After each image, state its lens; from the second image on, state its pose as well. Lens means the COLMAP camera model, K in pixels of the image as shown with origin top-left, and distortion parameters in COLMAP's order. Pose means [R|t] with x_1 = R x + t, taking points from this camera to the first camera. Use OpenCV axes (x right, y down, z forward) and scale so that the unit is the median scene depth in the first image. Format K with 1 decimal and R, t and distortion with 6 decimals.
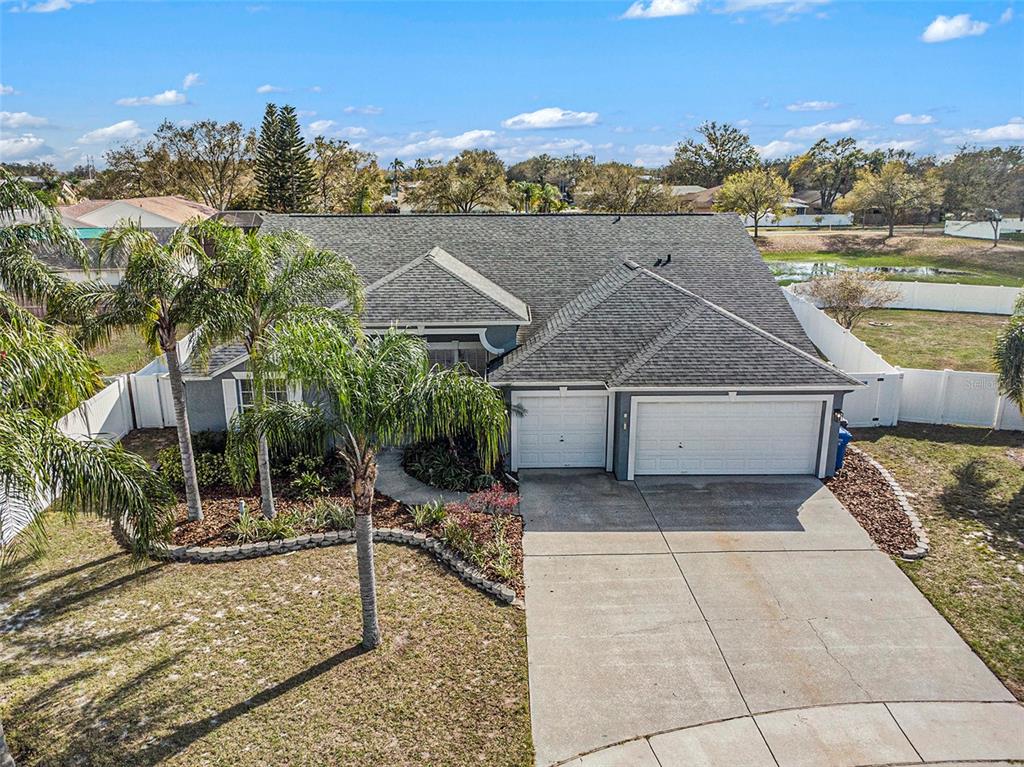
lens RADIAL K [[757.3, 0, 512.0], [0, 757.3, 383.5], [0, 0, 1]] dist [0.008479, -0.005791]
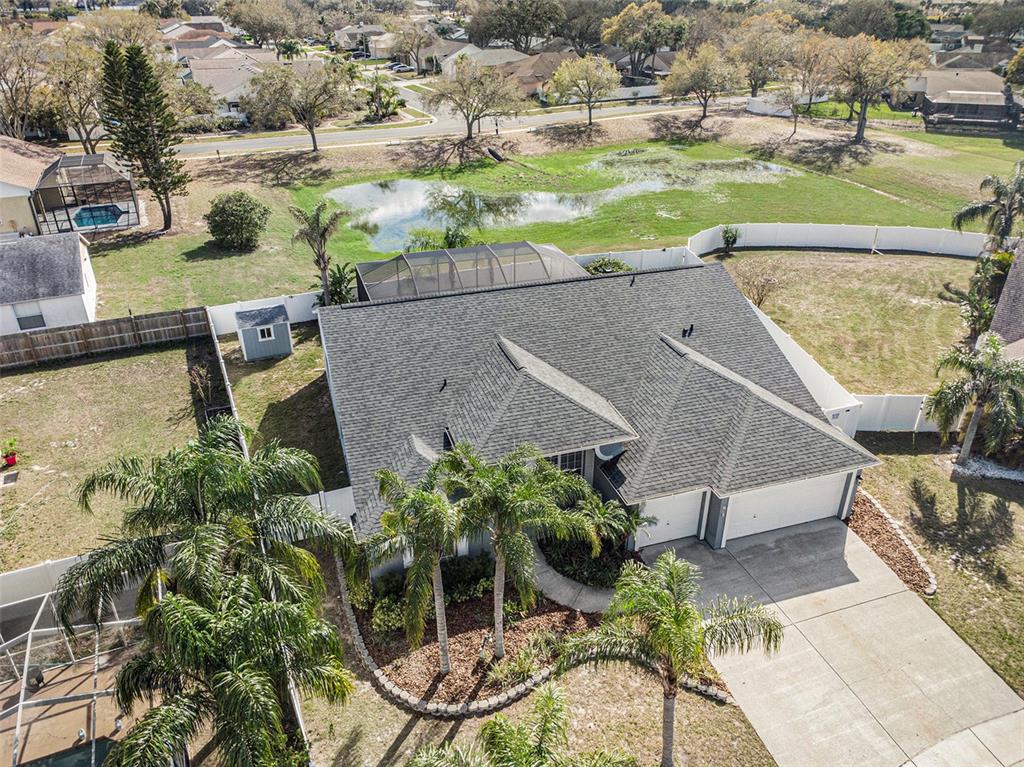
lens RADIAL K [[757.3, 0, 512.0], [0, 757.3, 383.5], [0, 0, 1]] dist [0.008479, -0.005791]
pose [[0.955932, -0.135648, 0.260372, -0.545889], [0.074698, 0.970051, 0.231131, -0.527278], [-0.283926, -0.201496, 0.937435, -0.092264]]
